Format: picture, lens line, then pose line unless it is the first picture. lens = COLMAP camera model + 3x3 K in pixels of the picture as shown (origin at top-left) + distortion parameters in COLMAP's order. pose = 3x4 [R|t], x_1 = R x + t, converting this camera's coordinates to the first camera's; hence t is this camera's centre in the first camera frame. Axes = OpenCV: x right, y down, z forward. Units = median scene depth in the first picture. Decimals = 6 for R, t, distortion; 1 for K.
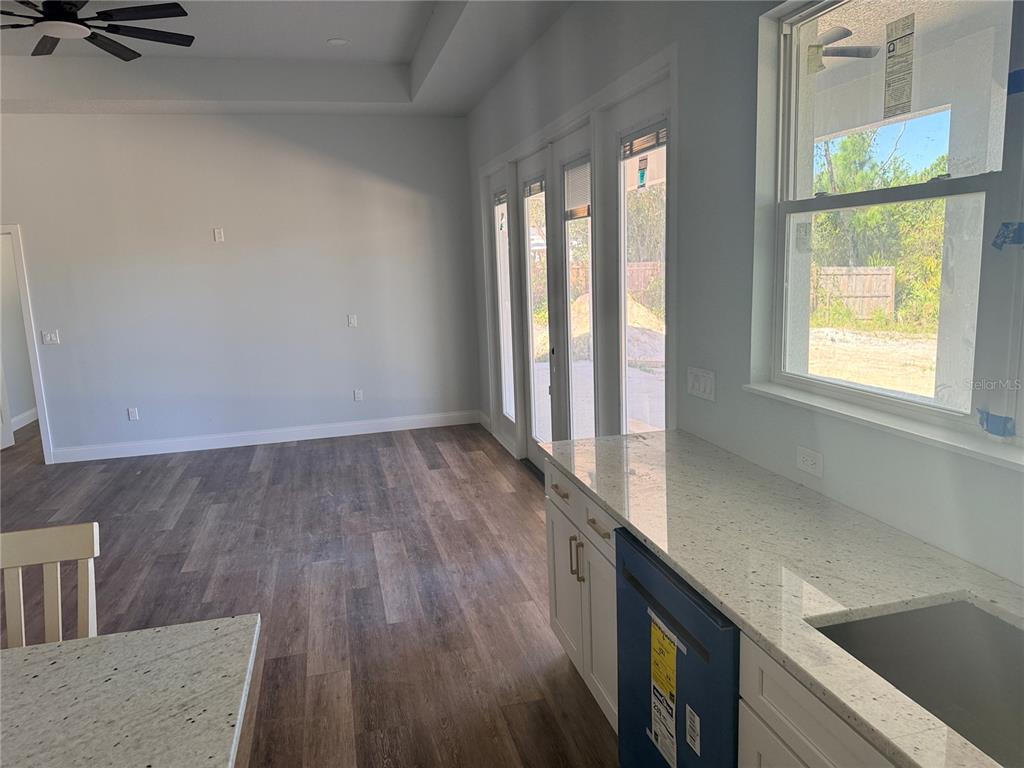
lens RADIAL K [[717.7, 0, 509.9], [0, 717.7, 379.8], [0, 0, 1]] dist [0.063997, -0.094033]
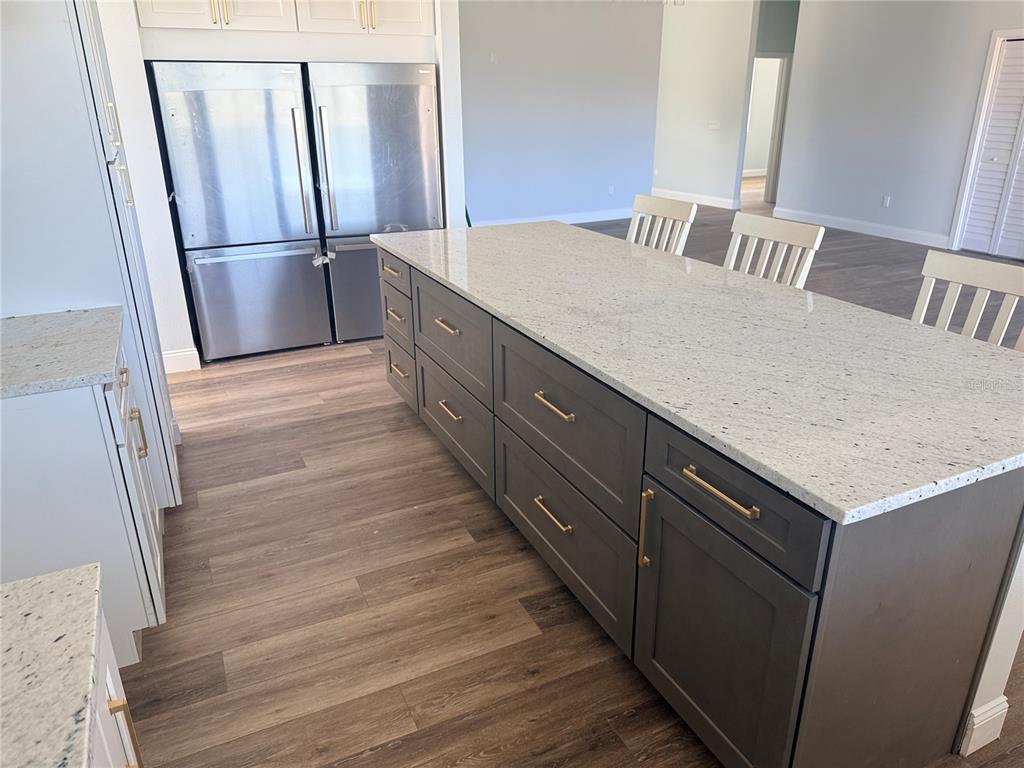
lens RADIAL K [[717.7, 0, 511.9], [0, 717.7, 391.7], [0, 0, 1]] dist [0.063997, -0.094033]
pose [[0.194250, 0.400153, -0.895625, 0.136154], [-0.159231, 0.913770, 0.373724, 0.035693], [0.967942, 0.070016, 0.241216, -0.050682]]
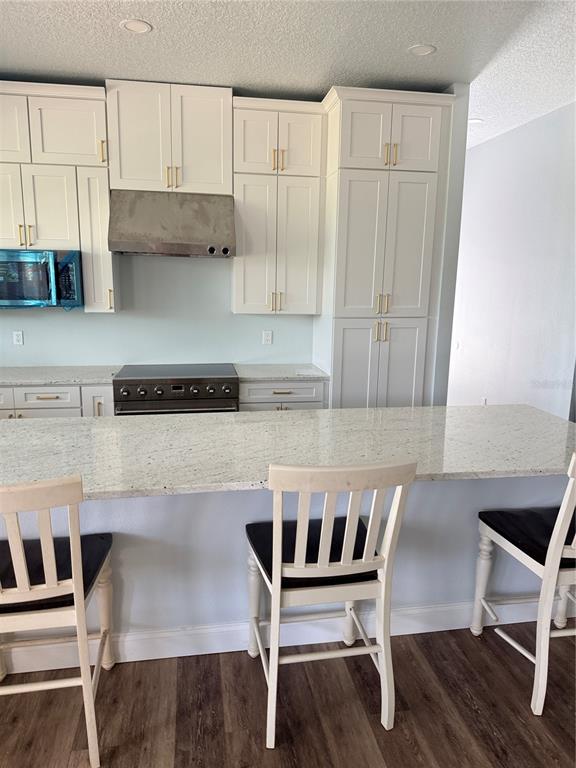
lens RADIAL K [[538.3, 0, 283.3], [0, 538.3, 383.5], [0, 0, 1]] dist [0.063997, -0.094033]
pose [[-0.996039, 0.010123, 0.088335, -0.477539], [0.040514, 0.936041, 0.349552, -0.096765], [-0.079146, 0.351746, -0.932744, 0.729149]]
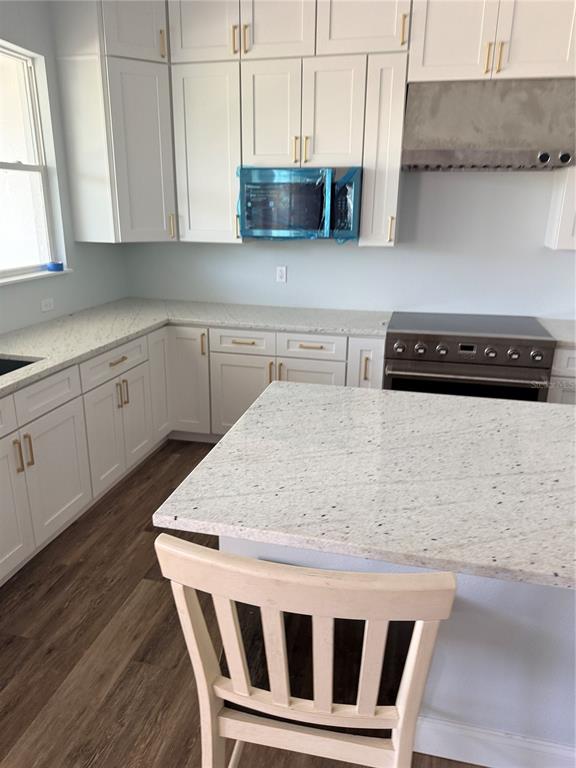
lens RADIAL K [[538.3, 0, 288.8], [0, 538.3, 380.9], [0, 0, 1]] dist [0.063997, -0.094033]
pose [[-0.884183, -0.112004, 0.453515, -0.331302], [0.106380, 0.897046, 0.428943, -0.065057], [-0.454867, 0.427509, -0.781237, 0.561095]]
